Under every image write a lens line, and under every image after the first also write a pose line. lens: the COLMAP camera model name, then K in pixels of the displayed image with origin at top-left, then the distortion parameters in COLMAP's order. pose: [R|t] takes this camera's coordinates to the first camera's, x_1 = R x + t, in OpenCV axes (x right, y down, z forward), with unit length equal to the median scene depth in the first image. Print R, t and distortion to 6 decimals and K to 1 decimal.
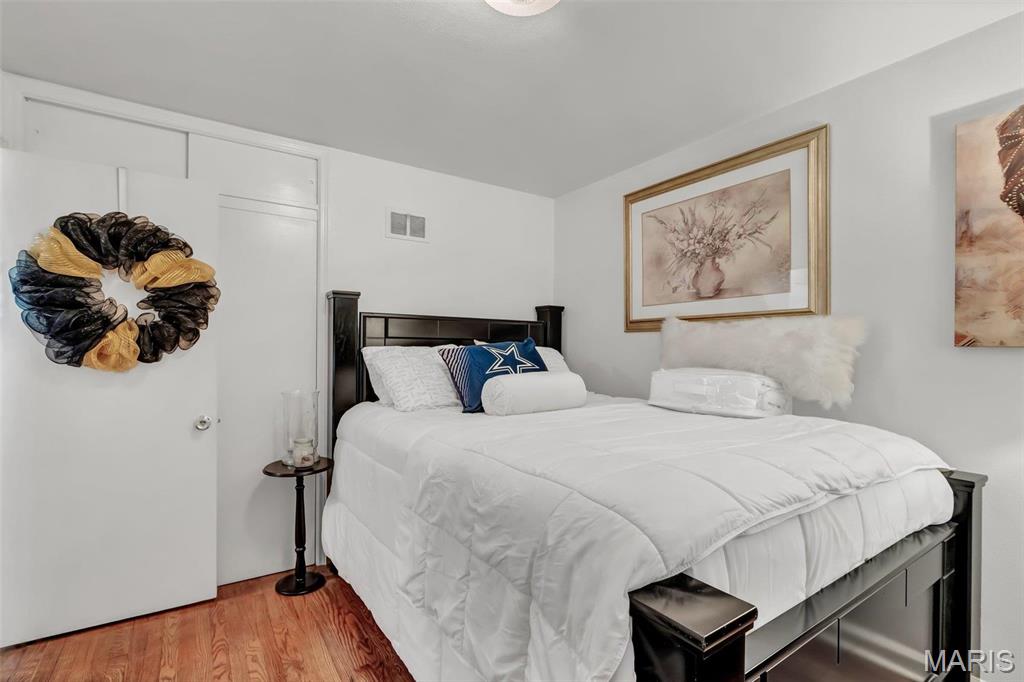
lens RADIAL K [[461.8, 0, 502.9], [0, 461.8, 345.1], [0, 0, 1]] dist [-0.010603, -0.000748]
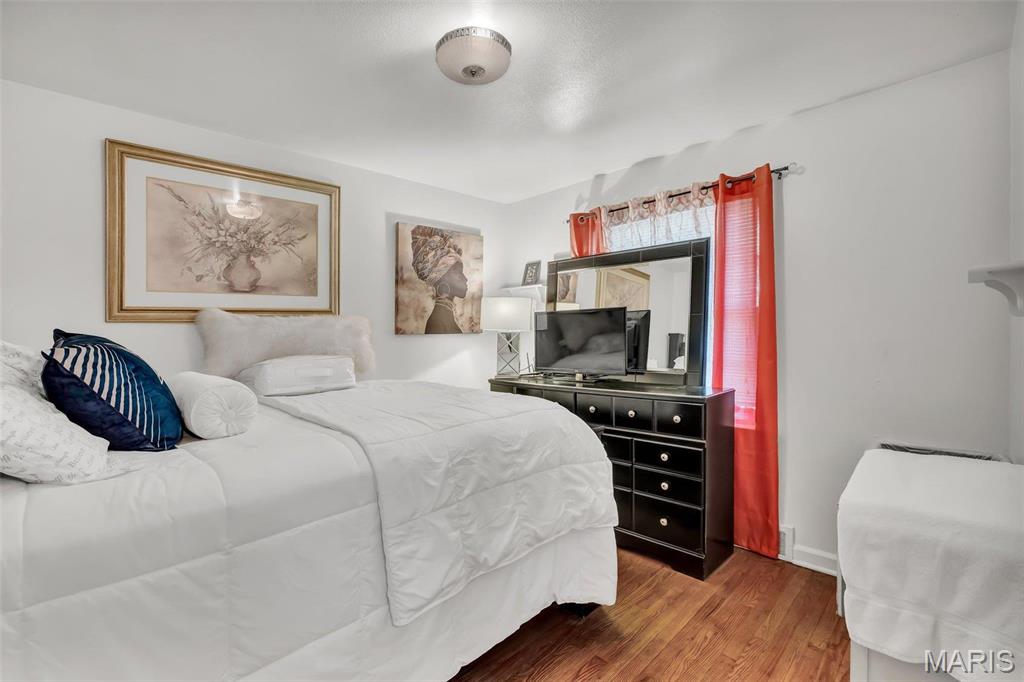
lens RADIAL K [[461.8, 0, 505.9], [0, 461.8, 332.5], [0, 0, 1]] dist [-0.010603, -0.000748]
pose [[-0.178207, -0.011156, 0.983930, -0.714928], [0.008512, 0.999881, 0.012878, -0.018171], [-0.983956, 0.010670, -0.178091, 0.608787]]
